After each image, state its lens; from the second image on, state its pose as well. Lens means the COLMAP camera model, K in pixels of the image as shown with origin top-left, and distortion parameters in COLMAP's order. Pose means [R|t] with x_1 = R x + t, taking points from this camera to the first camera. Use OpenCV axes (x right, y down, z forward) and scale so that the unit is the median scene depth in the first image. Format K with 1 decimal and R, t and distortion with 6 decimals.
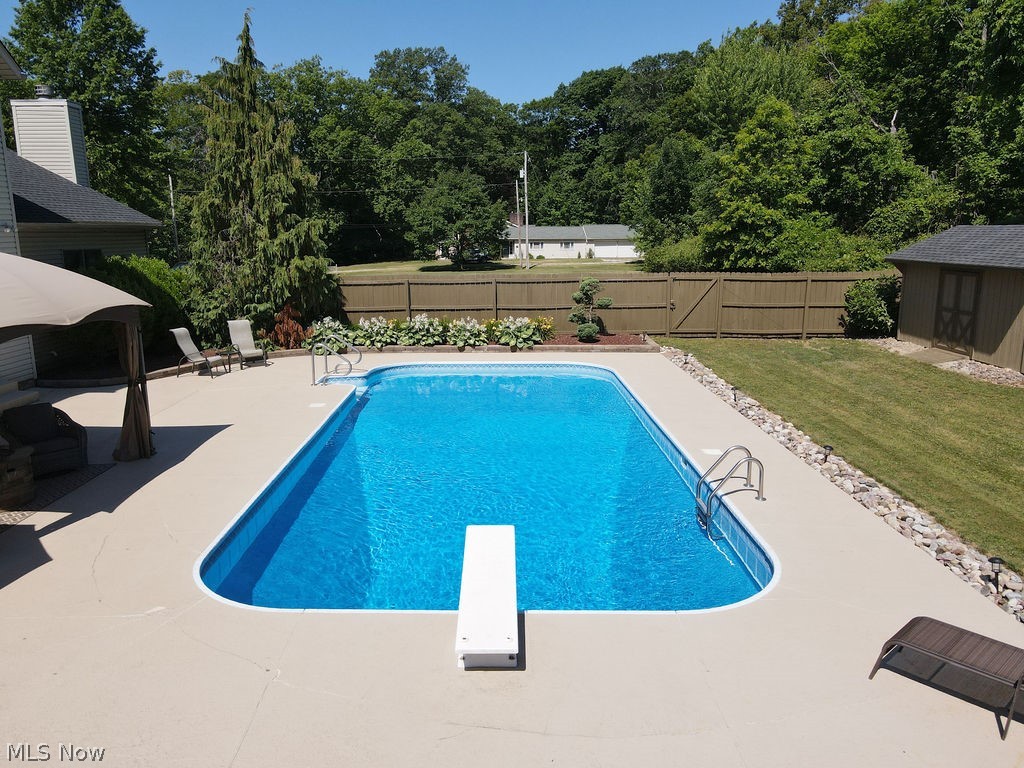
lens RADIAL K [[769.0, 0, 505.3], [0, 769.0, 399.5], [0, 0, 1]] dist [0.003854, 0.003011]
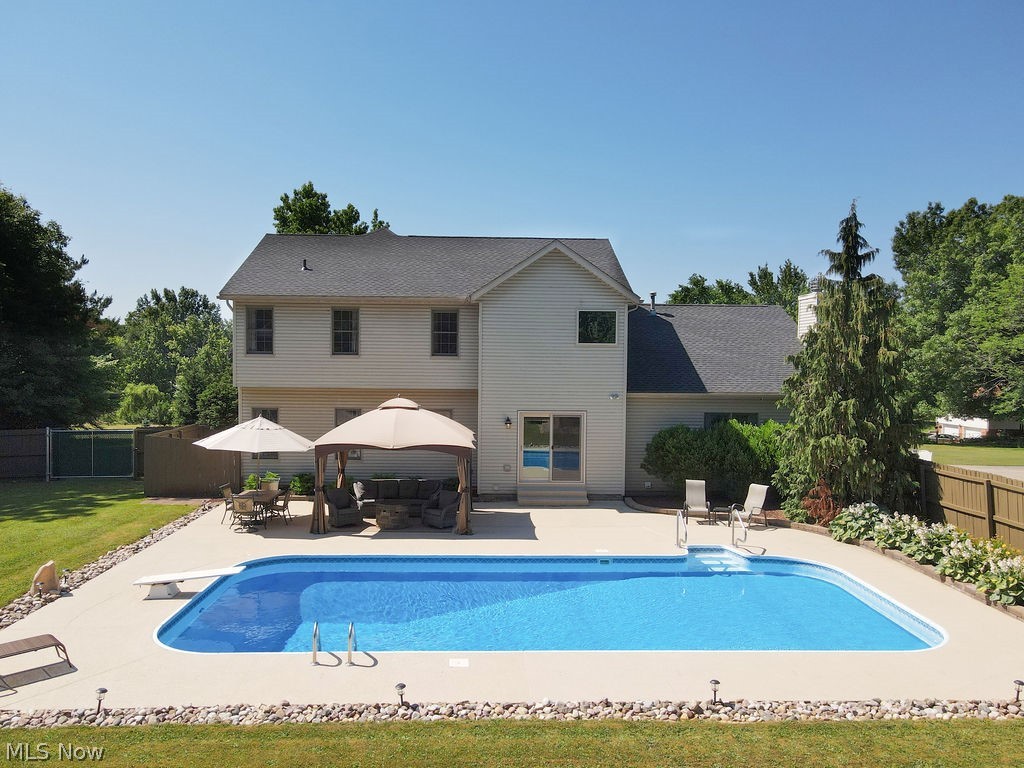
lens RADIAL K [[818.1, 0, 512.0], [0, 818.1, 384.0], [0, 0, 1]] dist [-0.003007, -0.001681]
pose [[0.013628, 0.034516, -0.999311, 0.710404], [-0.229873, 0.972744, 0.030463, -0.175196], [0.973125, 0.229299, 0.021191, 0.538764]]
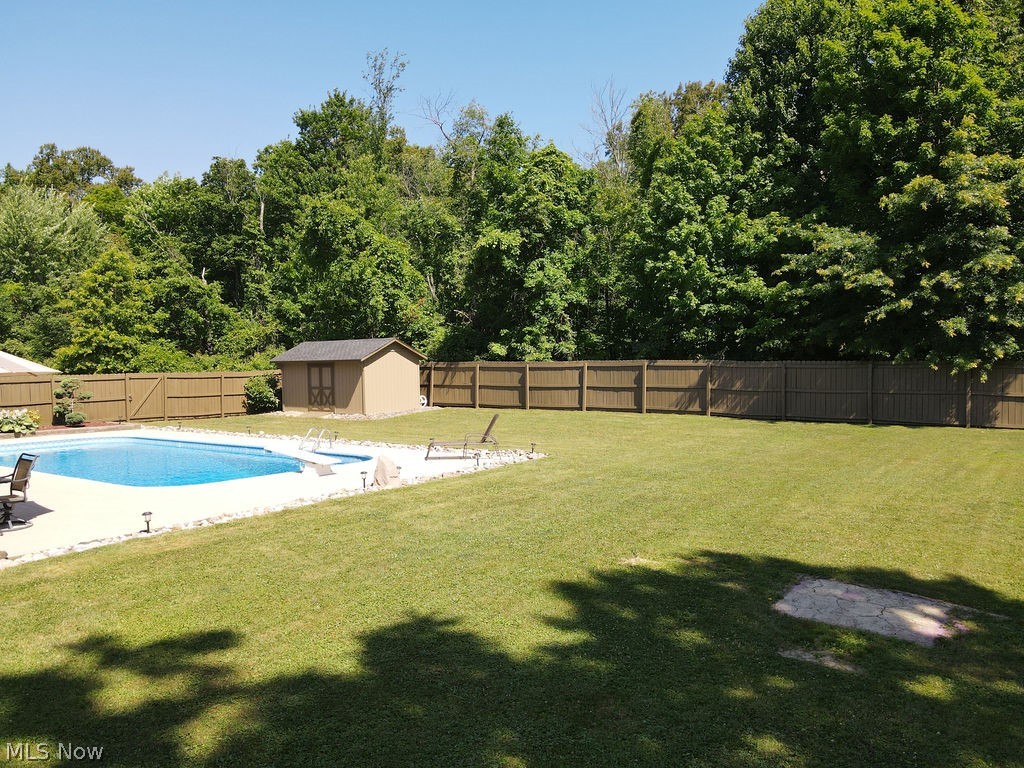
lens RADIAL K [[769.0, 0, 505.3], [0, 769.0, 399.5], [0, 0, 1]] dist [0.003854, 0.003011]
pose [[0.605674, -0.040446, 0.794684, -0.479225], [0.182180, 0.979228, -0.089011, 0.124385], [-0.774577, 0.198687, 0.600462, -0.314641]]
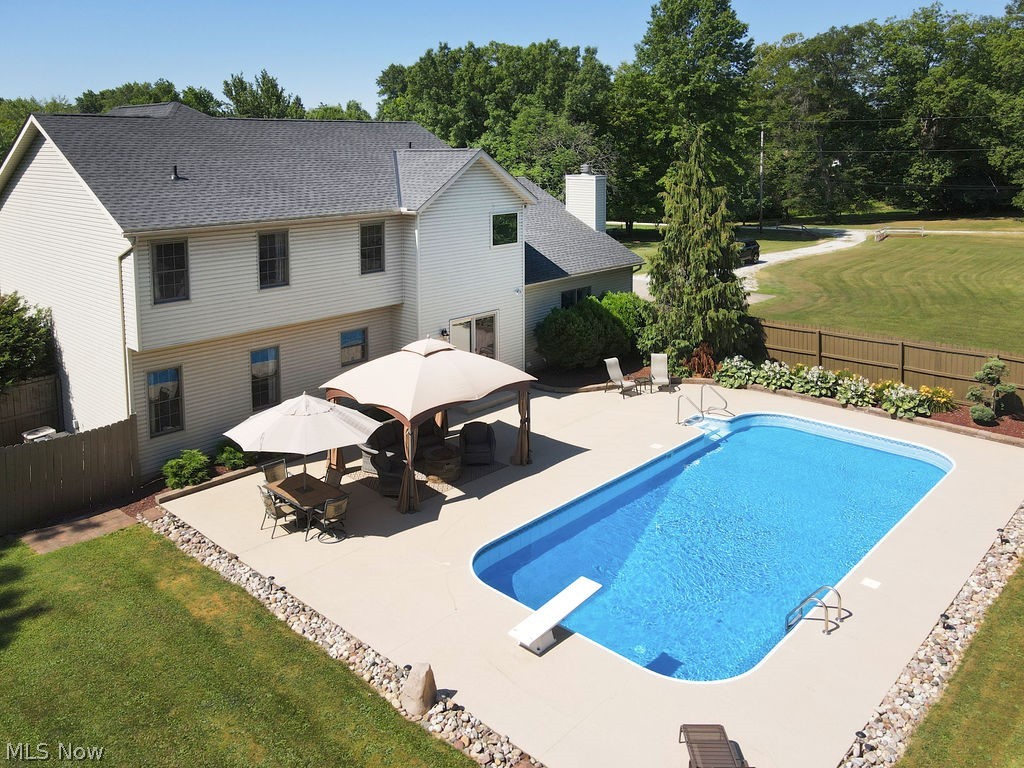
lens RADIAL K [[829.5, 0, 510.0], [0, 829.5, 212.9], [0, 0, 1]] dist [0.004176, -0.005542]
pose [[0.723095, 0.065977, -0.687591, 0.402454], [-0.150602, 0.986539, -0.063716, -0.192027], [0.674131, 0.149625, 0.723298, -0.243572]]
